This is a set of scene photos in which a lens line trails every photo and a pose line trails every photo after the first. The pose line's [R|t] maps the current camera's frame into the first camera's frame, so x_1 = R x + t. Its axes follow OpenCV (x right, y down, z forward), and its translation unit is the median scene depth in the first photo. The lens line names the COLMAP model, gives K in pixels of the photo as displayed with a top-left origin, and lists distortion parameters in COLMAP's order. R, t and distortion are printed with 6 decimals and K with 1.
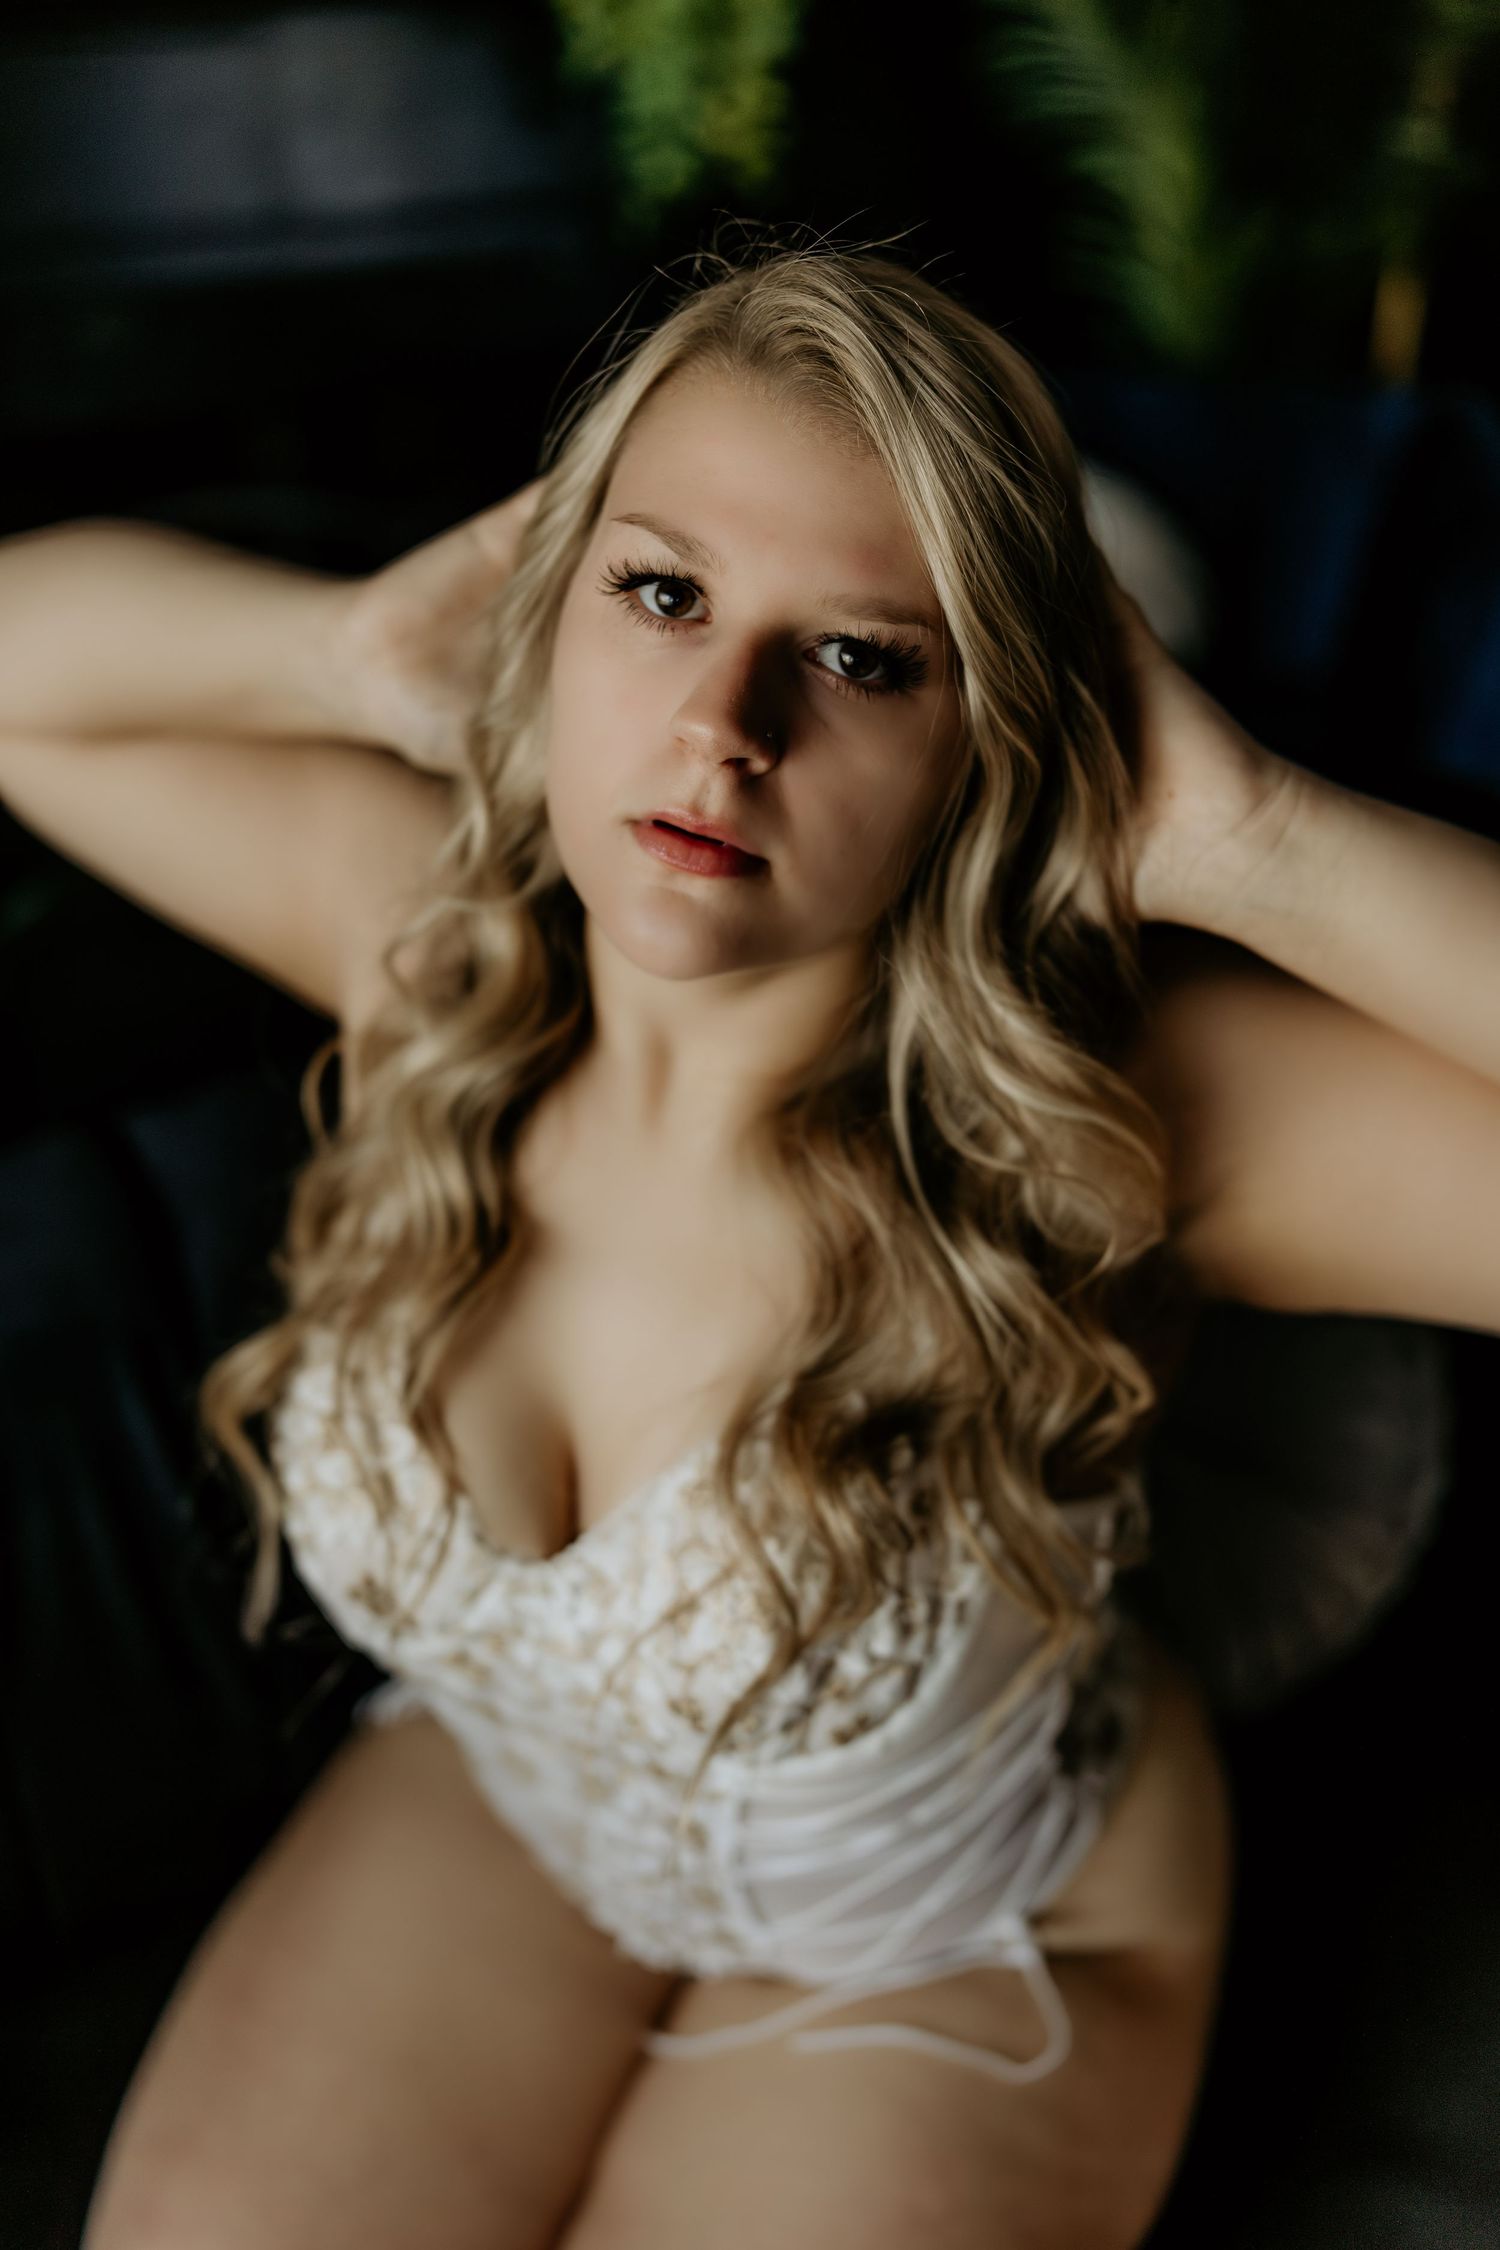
lens RADIAL K [[1984.9, 0, 750.2], [0, 1984.9, 1165.5], [0, 0, 1]] dist [-0.032927, 0.007345]
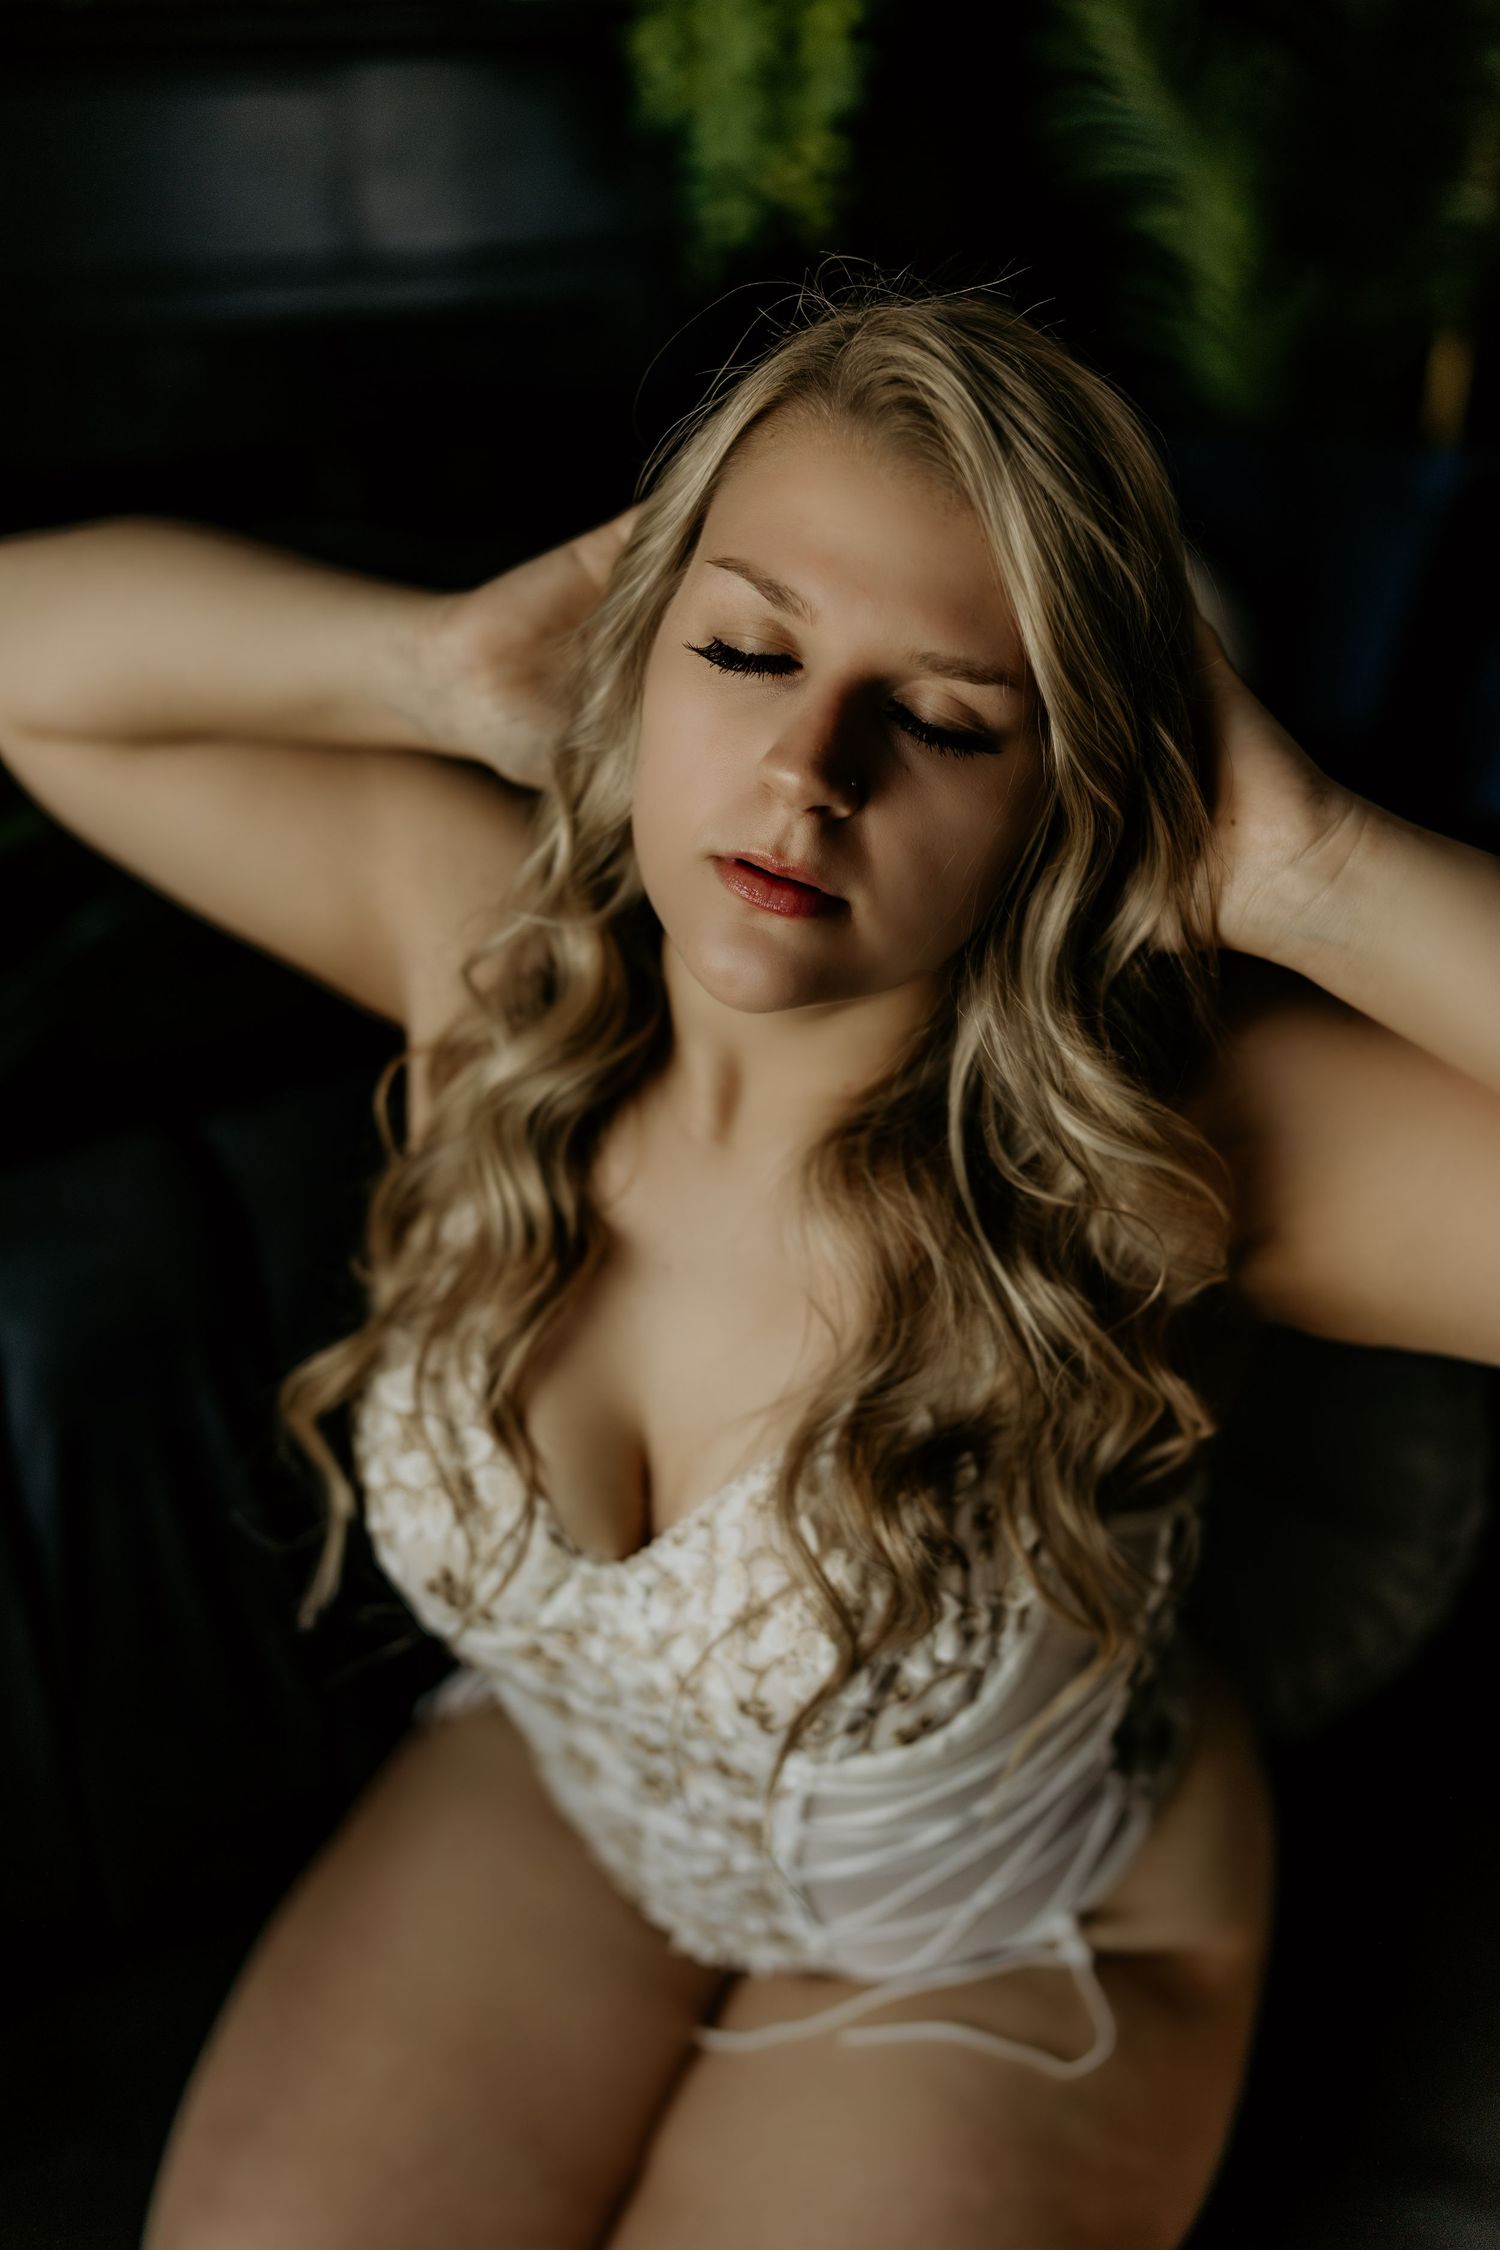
lens RADIAL K [[2143.1, 0, 750.0], [0, 2143.1, 1125.0], [0, 0, 1]] dist [0.043118, -0.015143]
pose [[0.999156, 0.040491, -0.006896, -0.033235], [-0.040641, 0.998903, -0.023273, -0.006612], [0.005946, 0.023534, 0.999705, -0.126100]]
